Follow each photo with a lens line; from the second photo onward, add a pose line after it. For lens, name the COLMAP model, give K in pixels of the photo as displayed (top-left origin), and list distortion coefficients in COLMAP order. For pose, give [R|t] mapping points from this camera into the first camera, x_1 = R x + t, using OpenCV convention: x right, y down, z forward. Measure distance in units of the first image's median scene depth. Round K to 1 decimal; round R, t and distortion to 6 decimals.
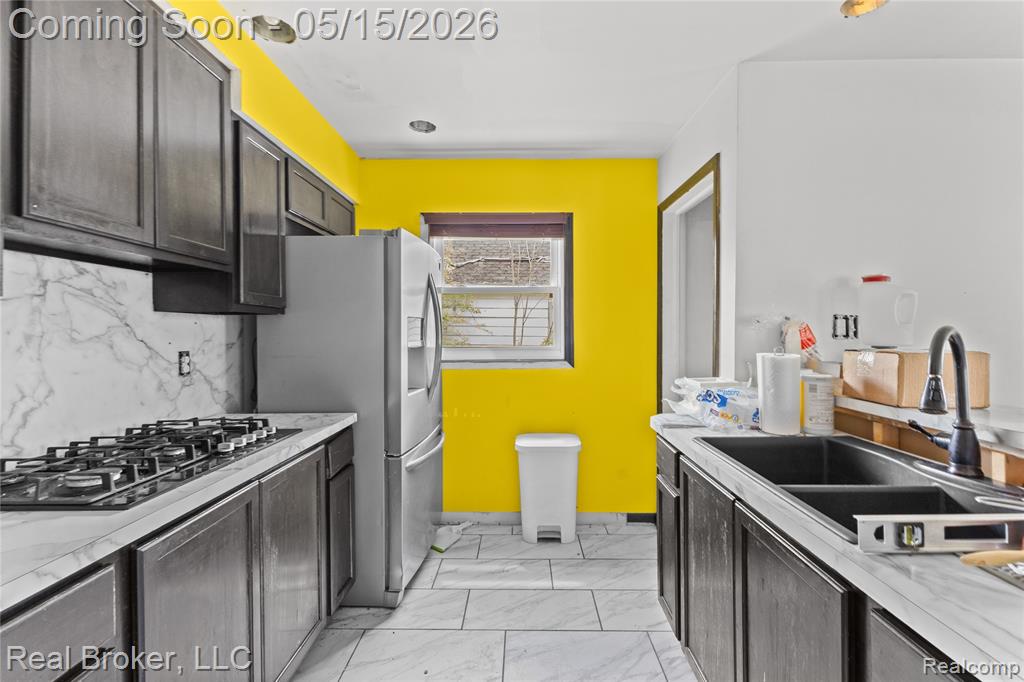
lens RADIAL K [[460.9, 0, 512.7], [0, 460.9, 335.3], [0, 0, 1]] dist [0.013741, -0.000086]
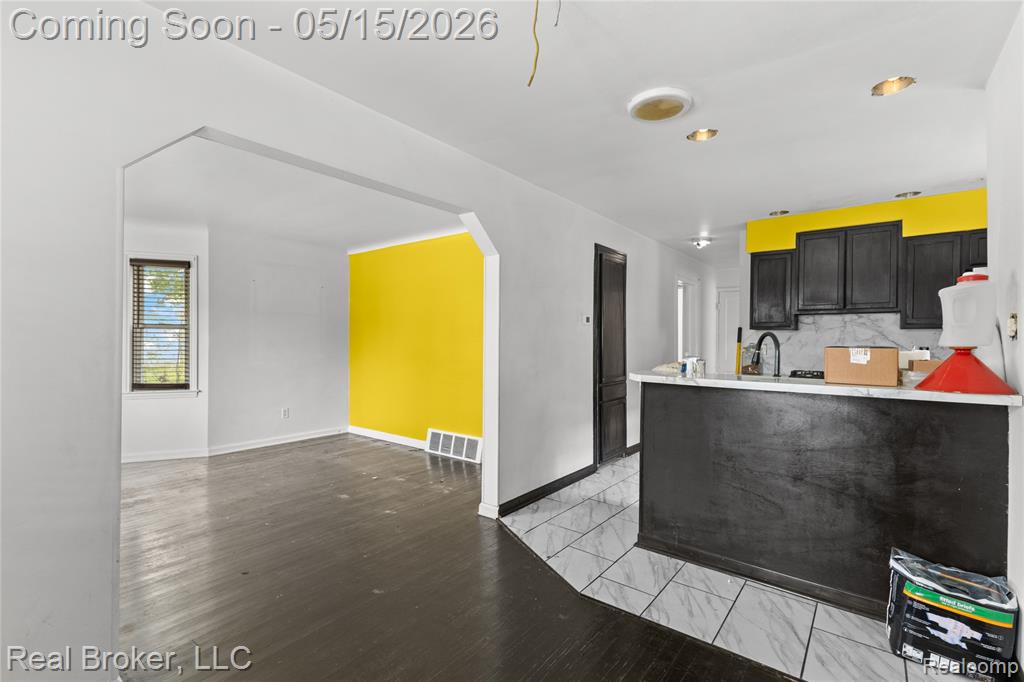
lens RADIAL K [[460.9, 0, 512.7], [0, 460.9, 335.3], [0, 0, 1]] dist [0.013741, -0.000086]
pose [[-0.611431, -0.008676, -0.791250, 2.058339], [-0.010598, 0.999940, -0.002775, 0.006431], [0.791227, 0.006689, -0.611486, 0.803611]]
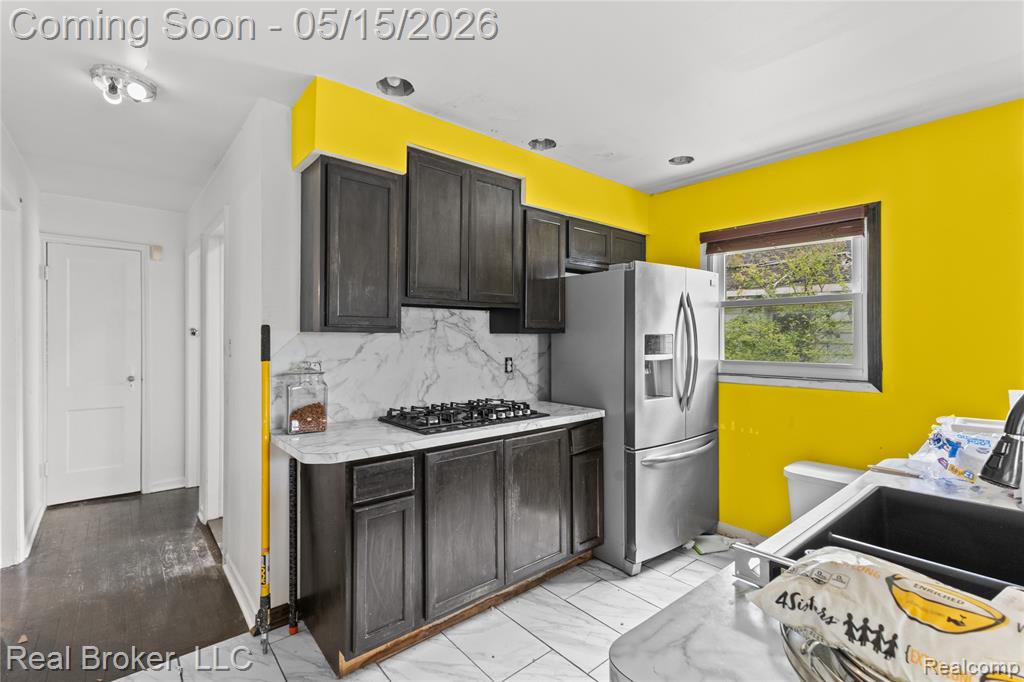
lens RADIAL K [[460.9, 0, 512.7], [0, 460.9, 335.3], [0, 0, 1]] dist [0.013741, -0.000086]
pose [[0.659702, -0.001722, -0.751525, 0.488676], [-0.006258, 0.999950, -0.007784, -0.029189], [0.751501, 0.009838, 0.659658, -0.038009]]
